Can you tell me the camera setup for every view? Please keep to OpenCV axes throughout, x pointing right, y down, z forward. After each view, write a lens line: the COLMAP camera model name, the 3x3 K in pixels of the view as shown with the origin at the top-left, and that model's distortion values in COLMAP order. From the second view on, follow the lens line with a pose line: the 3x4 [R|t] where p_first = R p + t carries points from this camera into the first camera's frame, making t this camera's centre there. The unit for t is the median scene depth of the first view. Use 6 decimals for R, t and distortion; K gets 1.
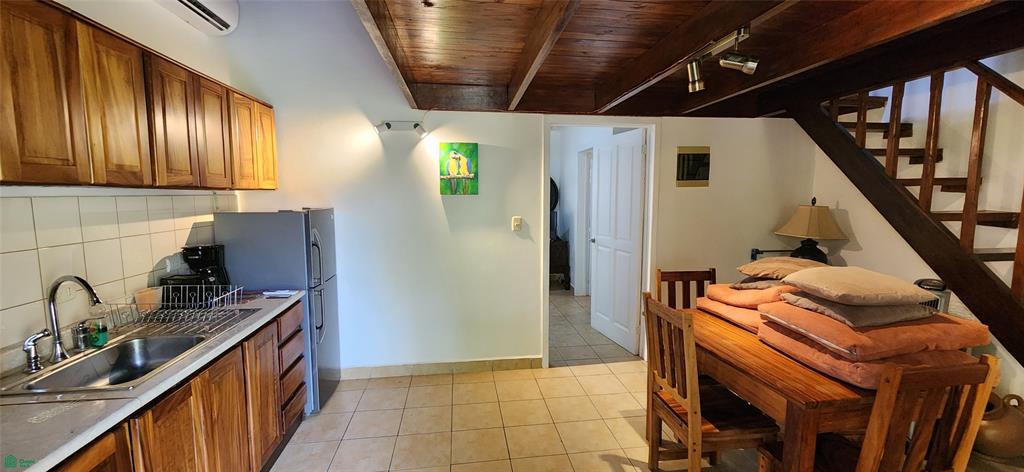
lens RADIAL K [[414.5, 0, 512.0], [0, 414.5, 236.0], [0, 0, 1]] dist [-0.001677, -0.000322]
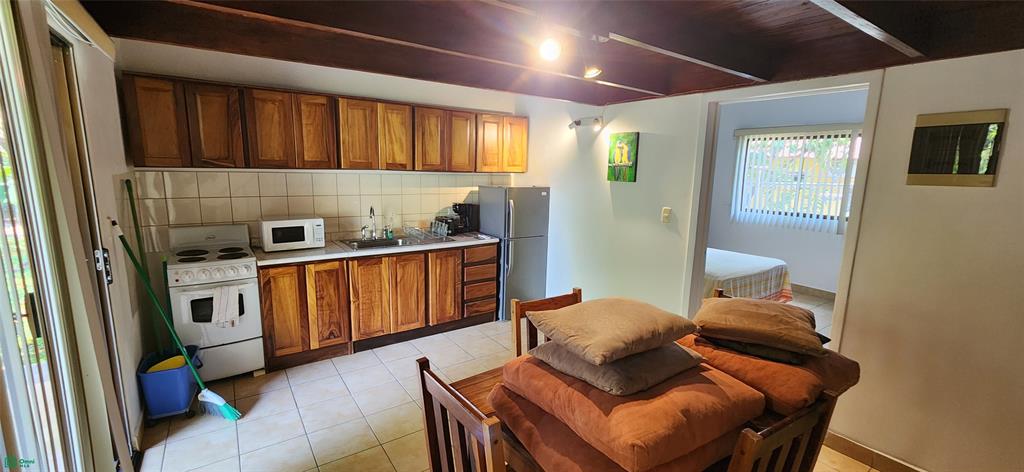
lens RADIAL K [[423.2, 0, 515.4], [0, 423.2, 238.4], [0, 0, 1]] dist [-0.002117, -0.000517]
pose [[0.461762, 0.159717, -0.872506, 0.734330], [-0.117750, 0.985987, 0.118173, -0.052577], [0.879154, 0.048170, 0.474098, 0.251894]]
